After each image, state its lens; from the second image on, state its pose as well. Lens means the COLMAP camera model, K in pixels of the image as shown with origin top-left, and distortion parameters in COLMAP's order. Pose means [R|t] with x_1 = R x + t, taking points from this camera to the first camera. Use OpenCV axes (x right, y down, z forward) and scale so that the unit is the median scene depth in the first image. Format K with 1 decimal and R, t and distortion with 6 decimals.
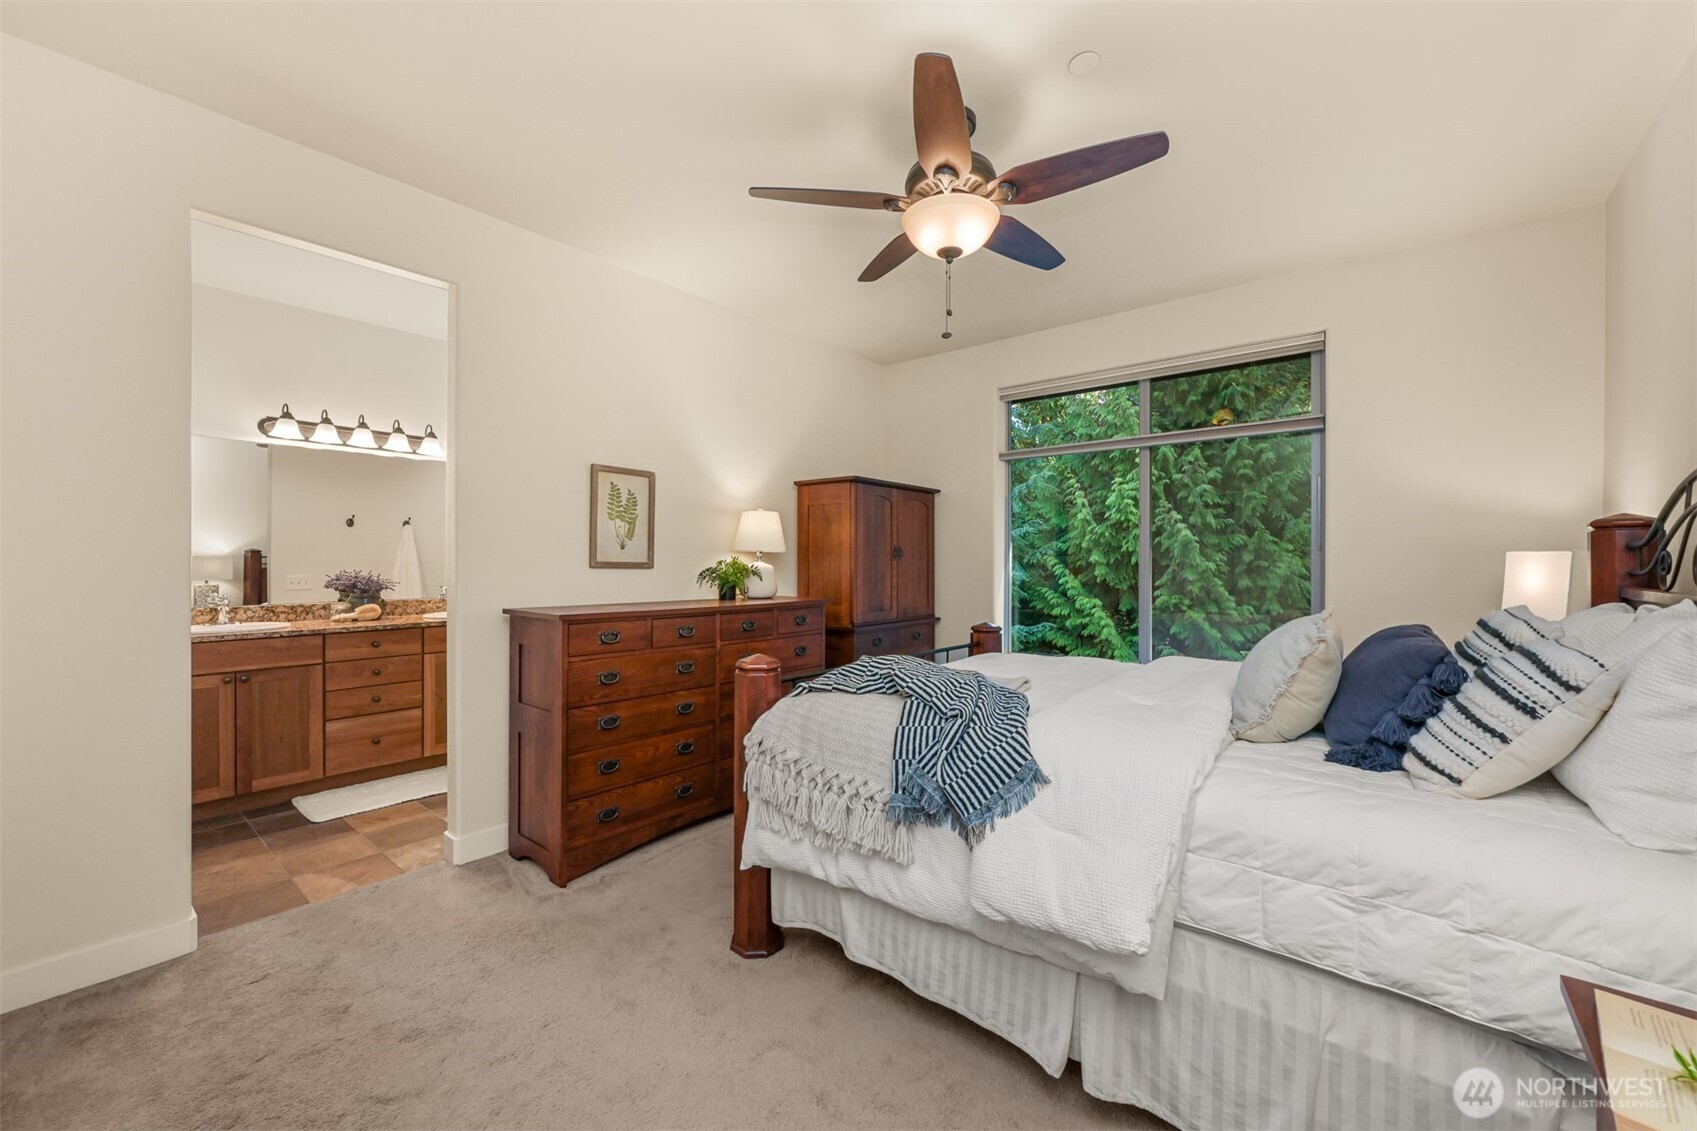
lens RADIAL K [[662.8, 0, 851.3], [0, 662.8, 564.1], [0, 0, 1]] dist [-0.003199, 0.000695]
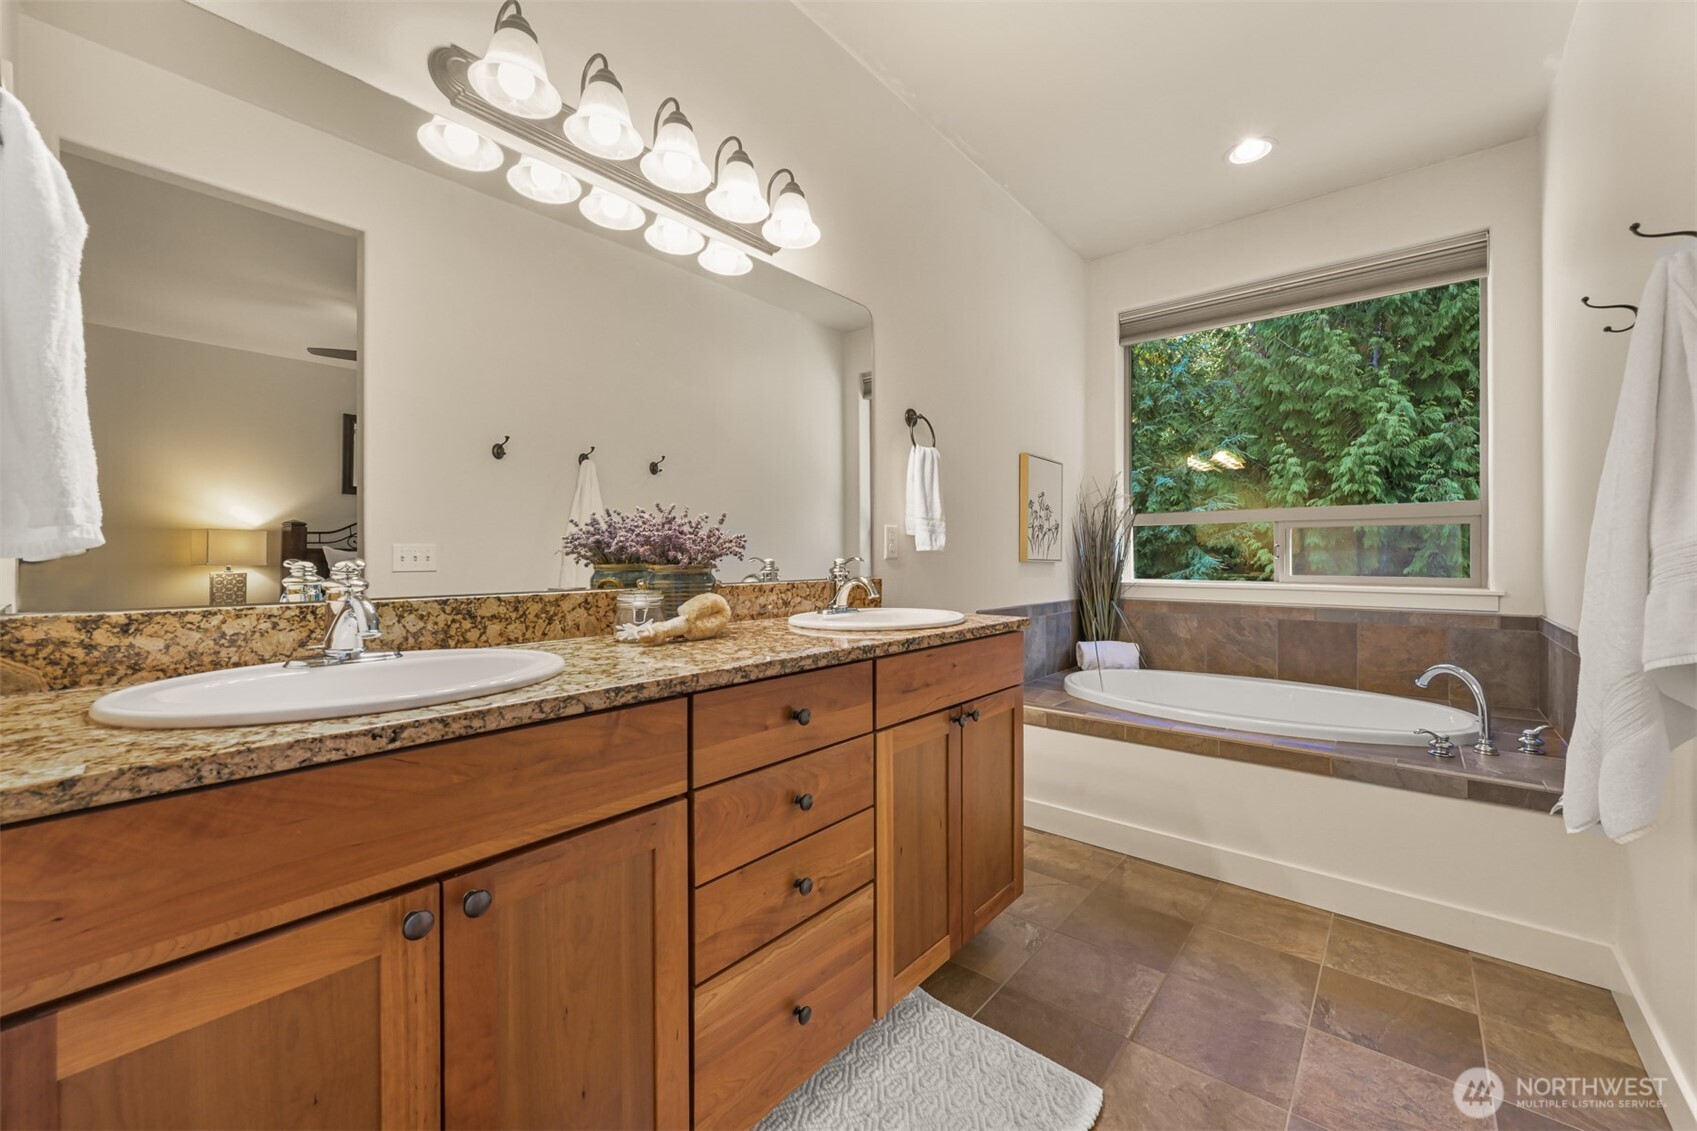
lens RADIAL K [[662.8, 0, 847.5], [0, 662.8, 561.8], [0, 0, 1]] dist [-0.003199, 0.000695]
pose [[0.999950, -0.005267, -0.008523, -0.661979], [0.005283, 0.999984, 0.001898, 0.043138], [0.008513, -0.001942, 0.999962, 0.646702]]
